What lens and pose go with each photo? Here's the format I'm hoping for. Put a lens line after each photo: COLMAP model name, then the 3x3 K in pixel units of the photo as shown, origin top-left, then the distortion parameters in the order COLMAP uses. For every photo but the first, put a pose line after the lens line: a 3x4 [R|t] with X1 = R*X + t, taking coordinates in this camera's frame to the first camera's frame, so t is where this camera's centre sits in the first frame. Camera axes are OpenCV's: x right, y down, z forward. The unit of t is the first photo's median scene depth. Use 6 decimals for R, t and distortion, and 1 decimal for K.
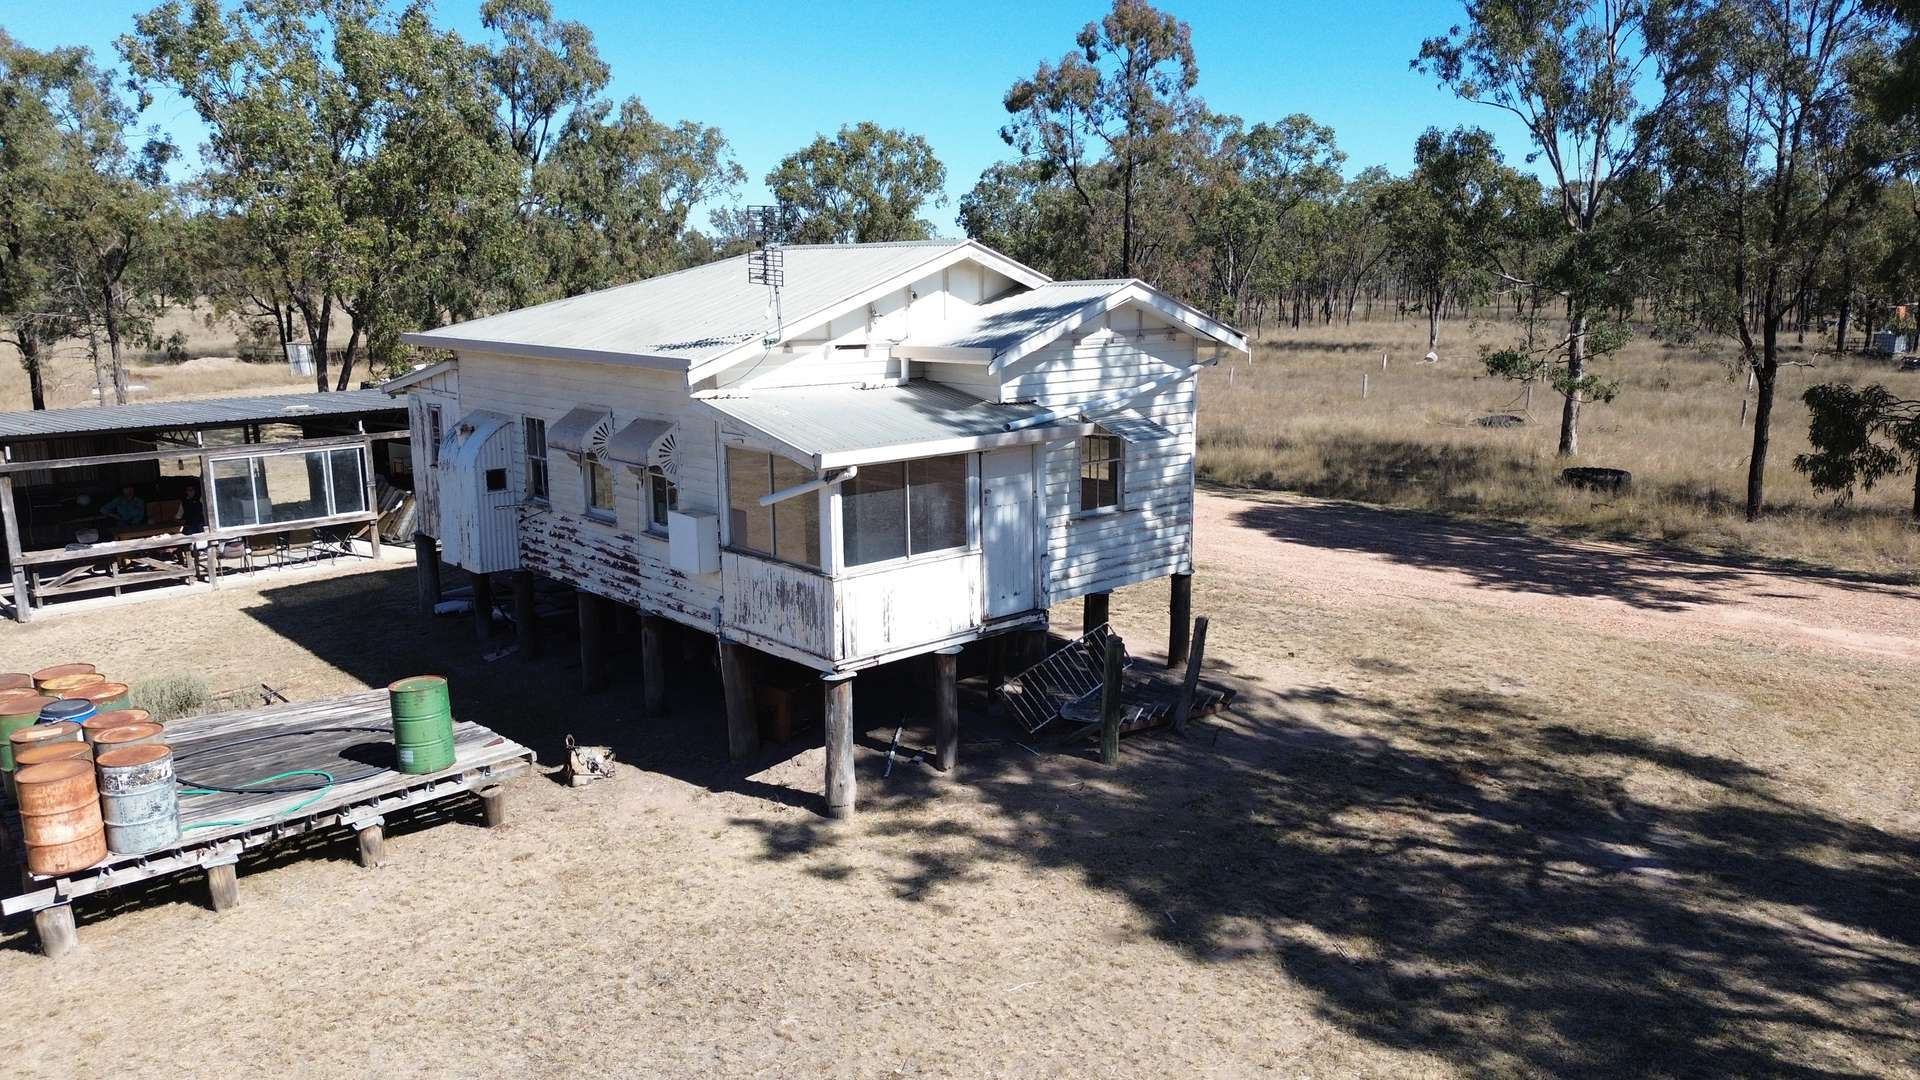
lens RADIAL K [[1303.0, 0, 960.2], [0, 1303.0, 537.0], [0, 0, 1]] dist [-0.007467, -0.001950]
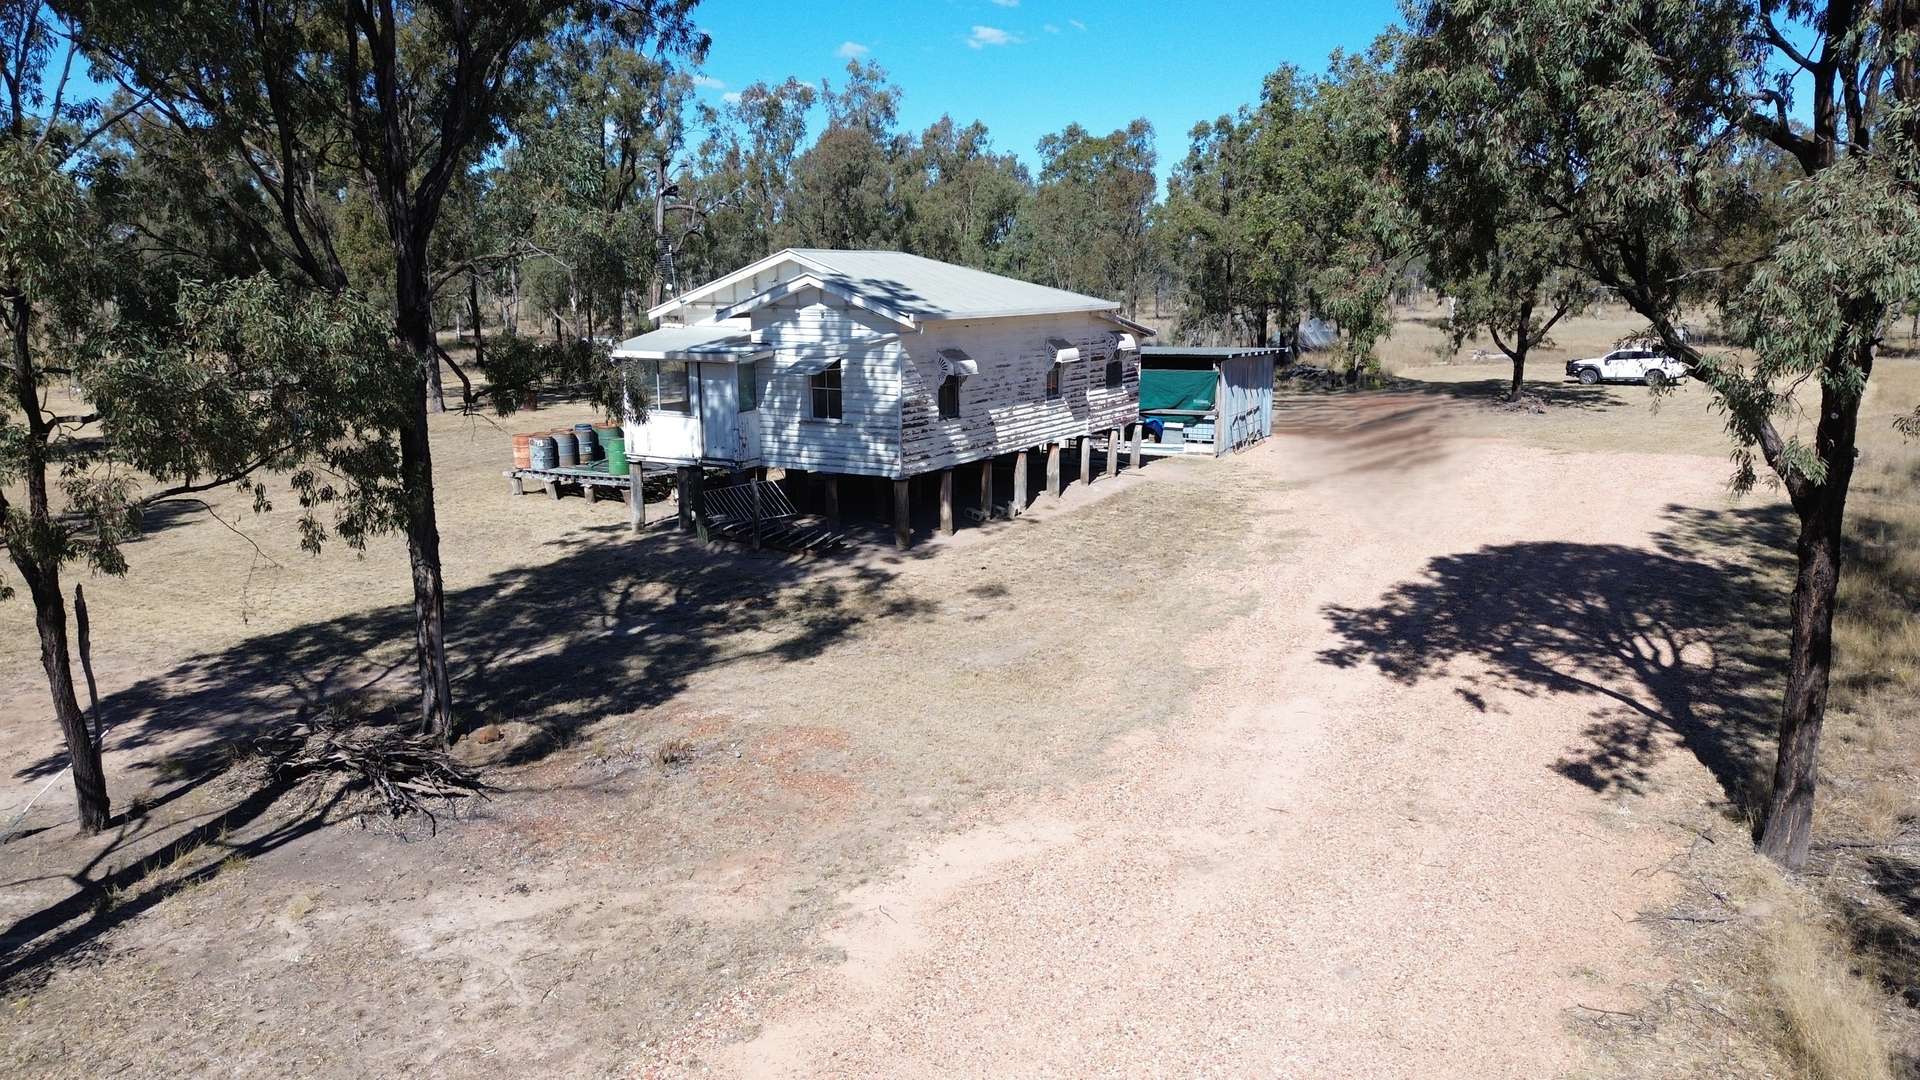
lens RADIAL K [[1303.0, 0, 960.8], [0, 1303.0, 542.6], [0, 0, 1]] dist [-0.007467, -0.001950]
pose [[0.407093, 0.221144, -0.886211, 1.642353], [-0.183355, 0.970283, 0.157896, -0.159357], [0.894794, 0.098213, 0.435544, 0.488354]]
